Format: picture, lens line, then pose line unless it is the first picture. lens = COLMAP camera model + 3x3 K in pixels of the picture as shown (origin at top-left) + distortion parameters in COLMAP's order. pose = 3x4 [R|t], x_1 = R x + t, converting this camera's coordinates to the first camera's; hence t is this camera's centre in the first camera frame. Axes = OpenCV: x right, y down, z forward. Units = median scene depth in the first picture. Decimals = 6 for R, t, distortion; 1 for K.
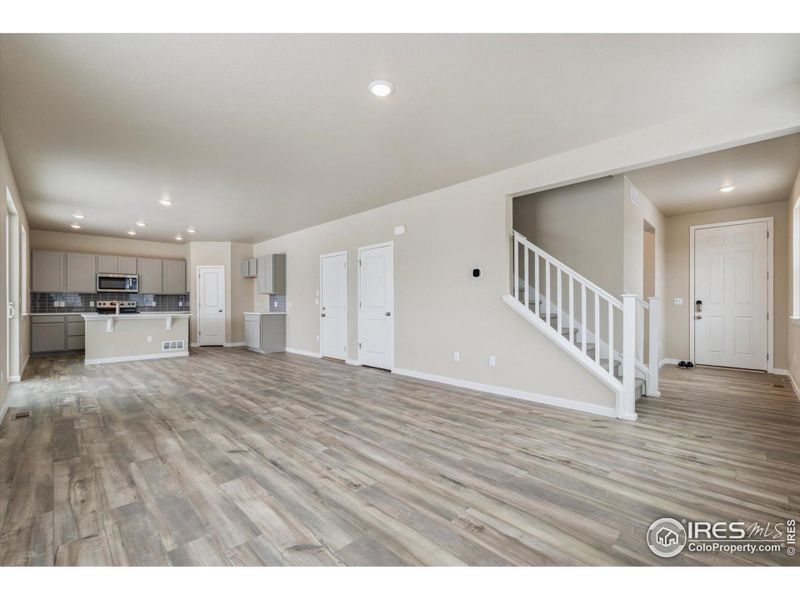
lens RADIAL K [[351.1, 0, 404.3], [0, 351.1, 301.7], [0, 0, 1]] dist [0.001440, 0.000507]
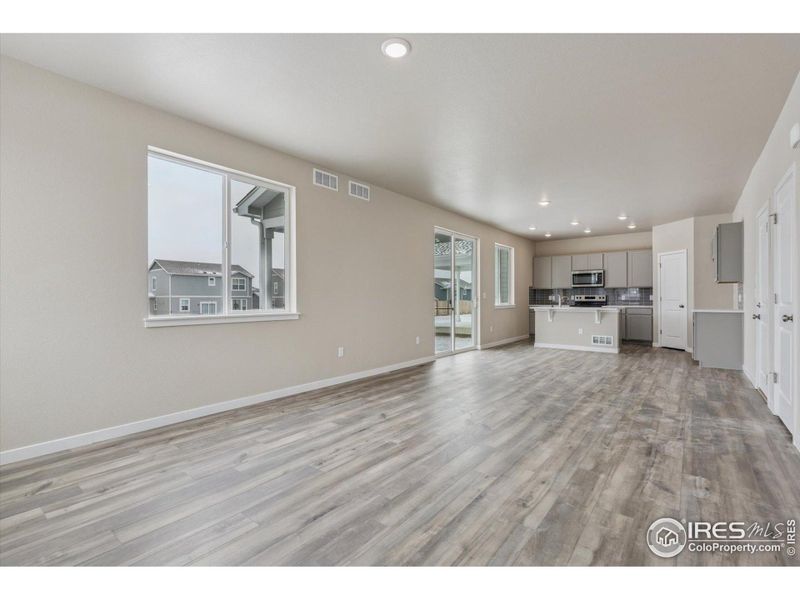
lens RADIAL K [[372.3, 0, 400.0], [0, 372.3, 300.0], [0, 0, 1]] dist [-0.000955, -0.000677]
pose [[0.111132, 0.002785, -0.993802, 0.539739], [0.011064, 0.999931, 0.004040, 0.004580], [0.993744, -0.011445, 0.111094, 0.579554]]
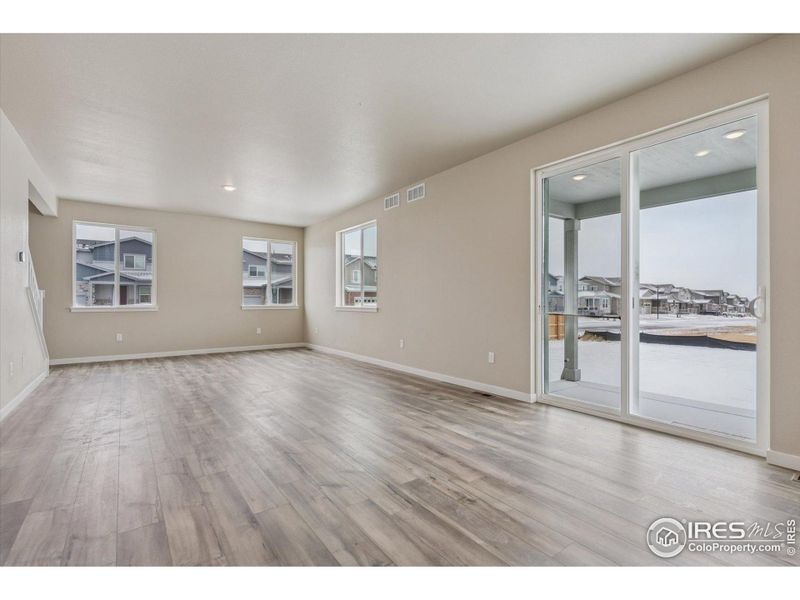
lens RADIAL K [[372.3, 0, 400.0], [0, 372.3, 300.0], [0, 0, 1]] dist [-0.000955, -0.000677]
pose [[-0.989194, 0.006268, 0.146480, -0.865113], [0.005624, 0.999973, -0.004811, 0.018812], [-0.146506, -0.003936, -0.989202, 1.887104]]
